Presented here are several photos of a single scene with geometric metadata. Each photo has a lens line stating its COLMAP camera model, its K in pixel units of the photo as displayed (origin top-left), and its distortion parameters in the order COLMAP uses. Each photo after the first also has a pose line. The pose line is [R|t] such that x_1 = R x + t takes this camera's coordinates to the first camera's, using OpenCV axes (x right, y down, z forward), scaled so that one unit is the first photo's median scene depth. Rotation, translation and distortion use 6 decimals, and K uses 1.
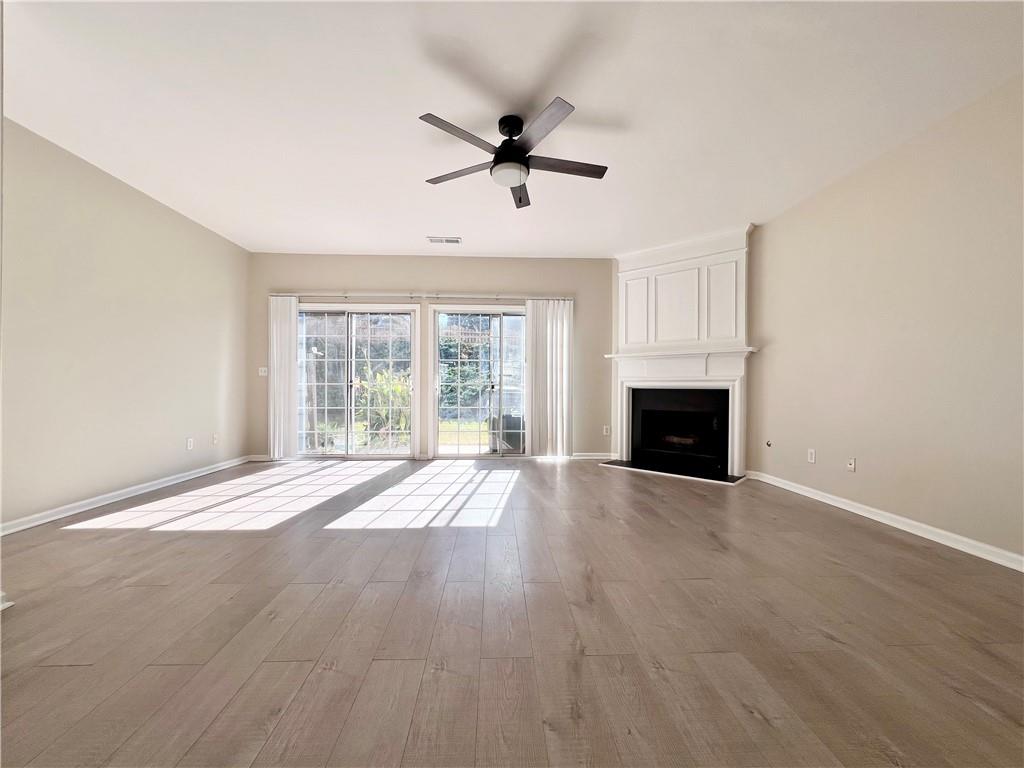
lens RADIAL K [[409.4, 0, 512.0], [0, 409.4, 384.0], [0, 0, 1]] dist [0.000259, -0.000003]
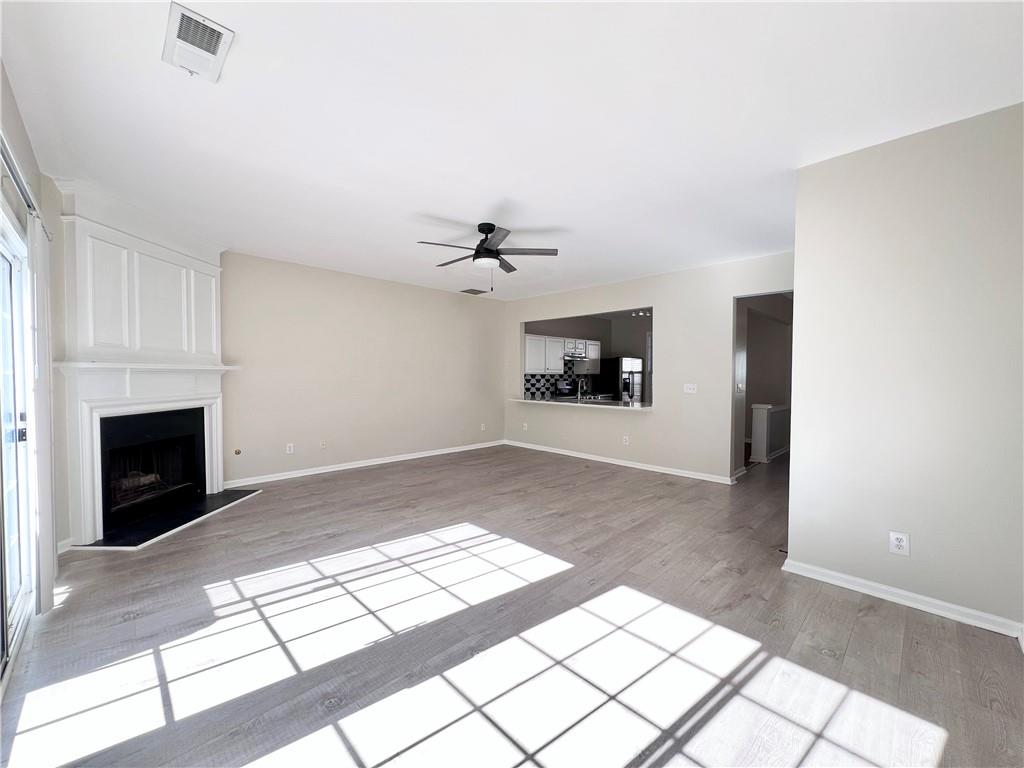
lens RADIAL K [[409.4, 0, 512.0], [0, 409.4, 384.0], [0, 0, 1]] dist [0.000259, -0.000003]
pose [[-0.638235, -0.019362, 0.769598, -0.837418], [-0.002522, 0.999731, 0.023061, -0.082493], [-0.769837, 0.012777, -0.638112, 1.315716]]
